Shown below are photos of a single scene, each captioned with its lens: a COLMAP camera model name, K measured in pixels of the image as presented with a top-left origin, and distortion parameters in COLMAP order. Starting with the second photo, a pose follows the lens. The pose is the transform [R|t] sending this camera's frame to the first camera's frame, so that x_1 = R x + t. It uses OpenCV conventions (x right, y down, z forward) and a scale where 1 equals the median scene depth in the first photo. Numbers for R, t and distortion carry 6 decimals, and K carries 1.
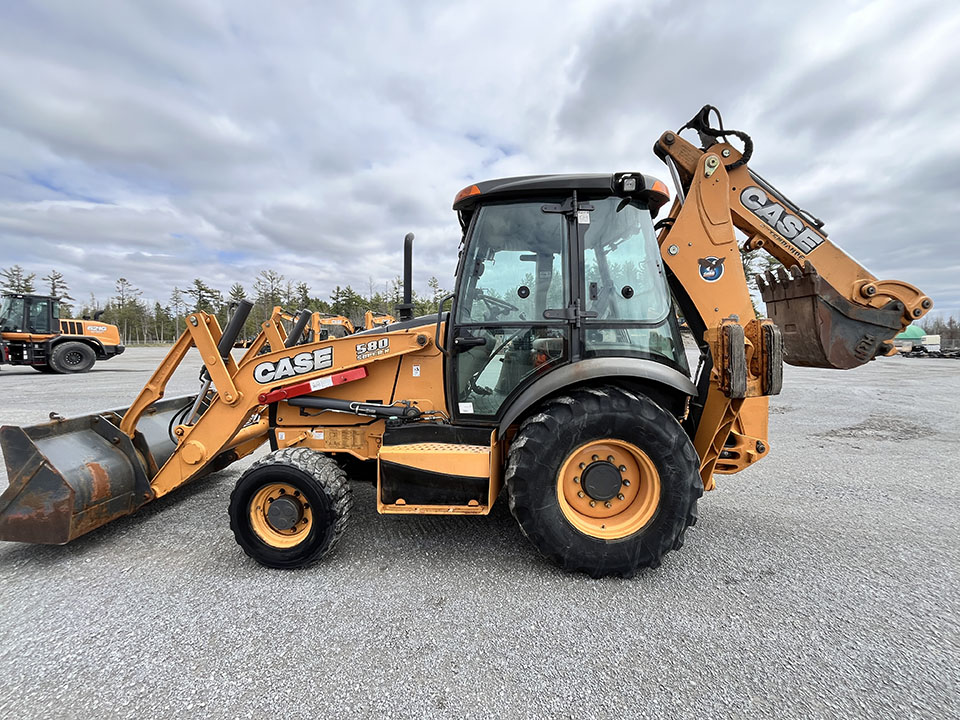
lens RADIAL K [[385.1, 0, 477.0], [0, 385.1, 359.1], [0, 0, 1]] dist [-0.001453, -0.001118]
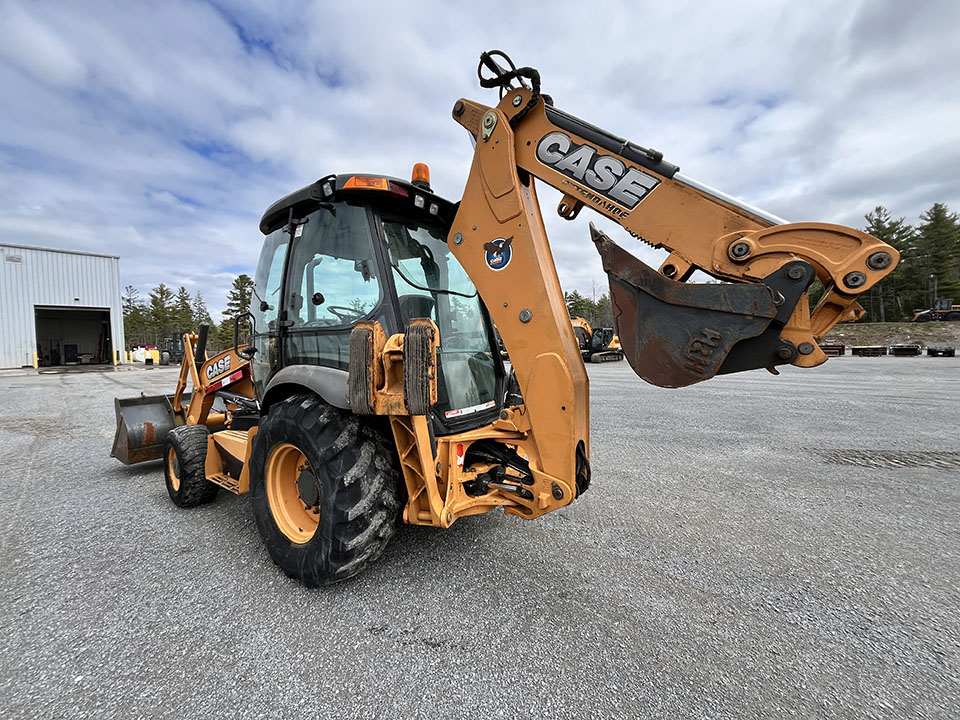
lens RADIAL K [[385.1, 0, 483.1], [0, 385.1, 359.8], [0, 0, 1]] dist [-0.001453, -0.001118]
pose [[0.836088, 0.003737, -0.548583, 1.016318], [-0.006249, 0.999977, -0.002712, -0.013823], [0.548560, 0.005695, 0.836092, 0.321133]]
